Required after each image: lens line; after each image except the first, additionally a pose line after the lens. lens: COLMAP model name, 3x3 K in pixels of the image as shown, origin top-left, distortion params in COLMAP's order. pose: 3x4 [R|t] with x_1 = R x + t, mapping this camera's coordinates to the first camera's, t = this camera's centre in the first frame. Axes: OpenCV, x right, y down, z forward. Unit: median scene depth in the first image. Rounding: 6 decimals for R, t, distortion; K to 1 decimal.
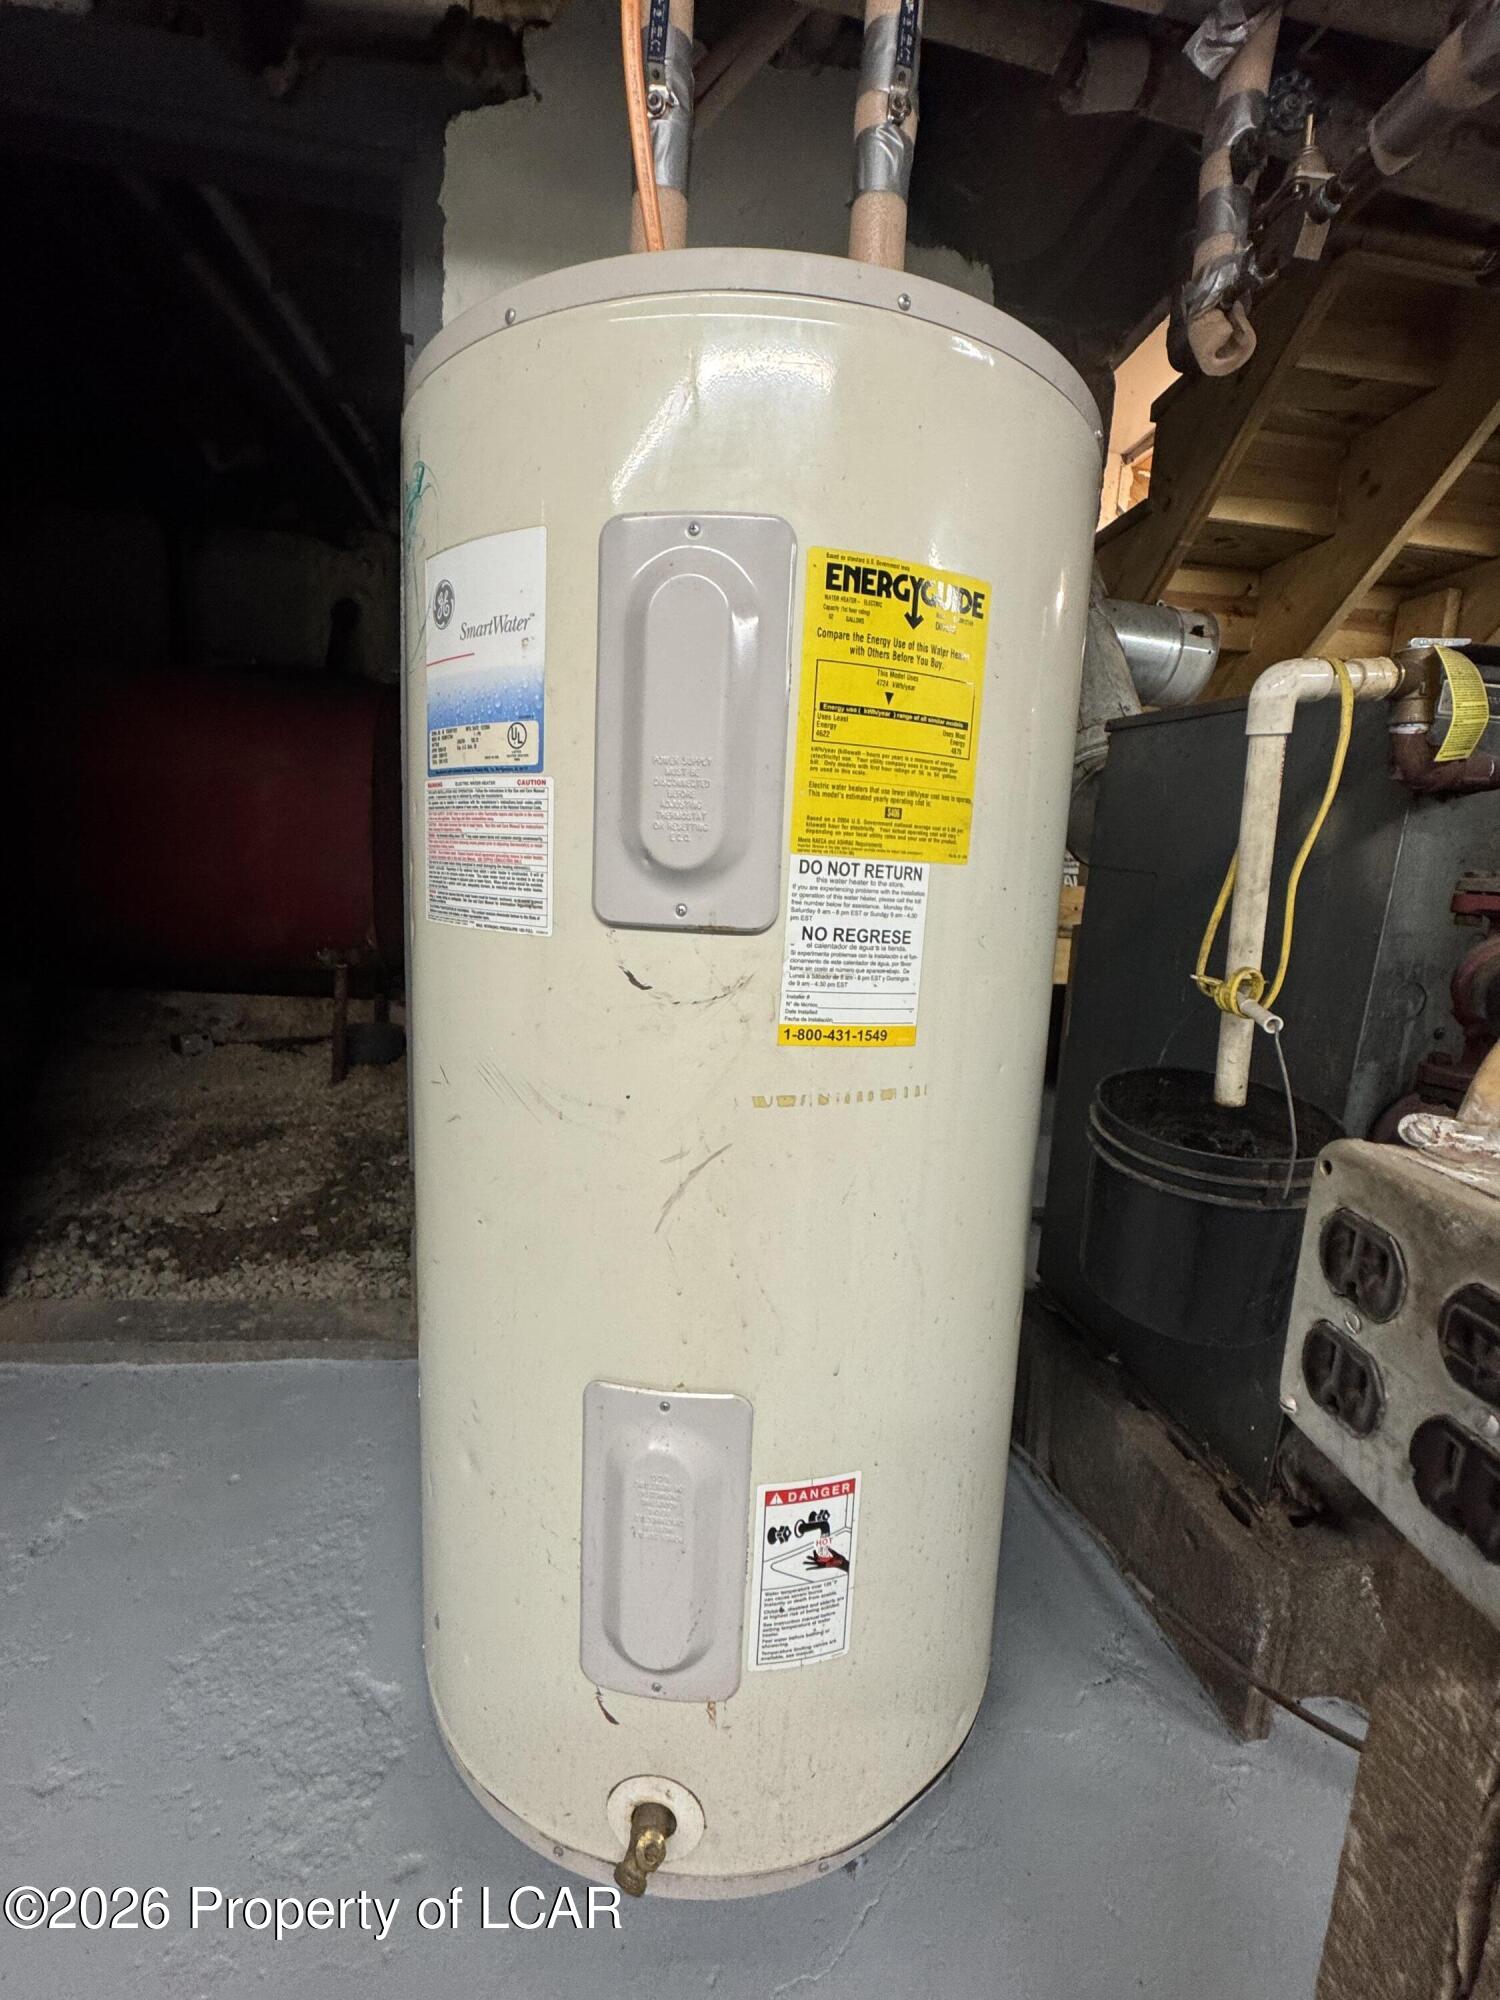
lens RADIAL K [[833.9, 0, 746.6], [0, 833.9, 996.0], [0, 0, 1]] dist [-0.001453, 0.000114]
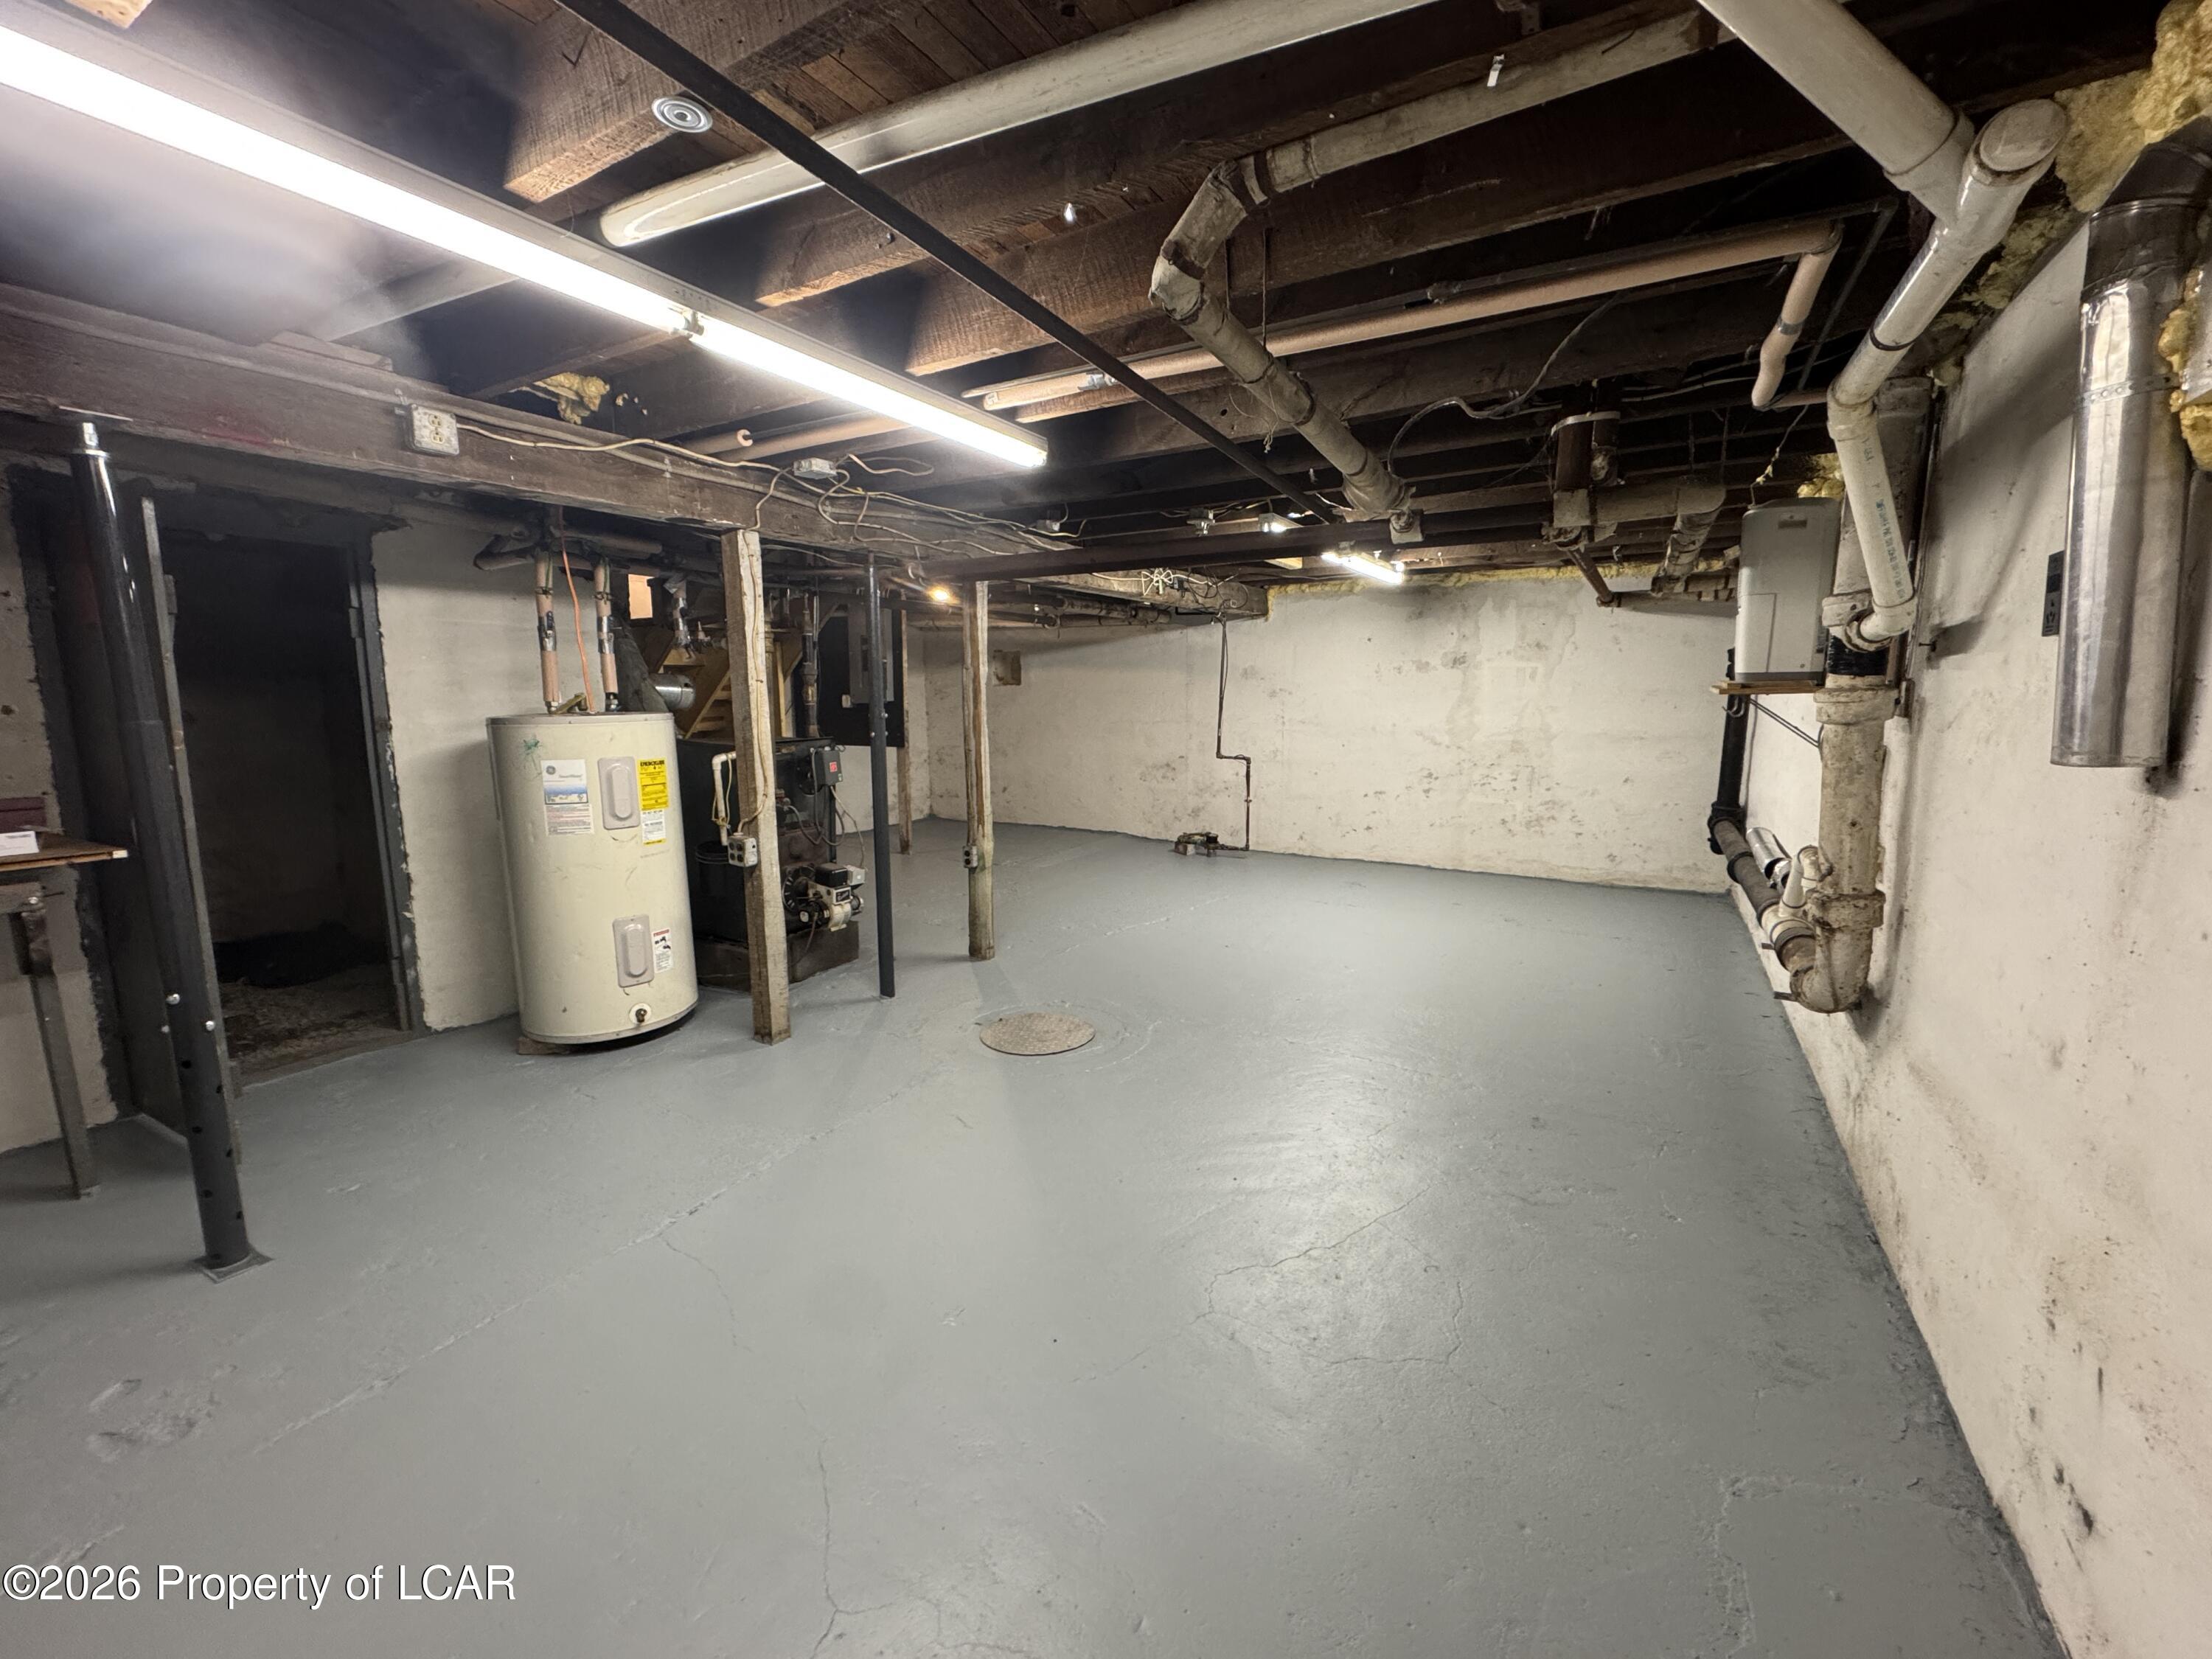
lens RADIAL K [[922.3, 0, 1112.7], [0, 922.3, 813.9], [0, 0, 1]] dist [-0.001453, 0.000114]
pose [[0.603504, -0.159703, 0.781203, -2.517243], [0.165579, 0.983481, 0.073140, -0.071767], [-0.779978, 0.085210, 0.619978, -4.653892]]
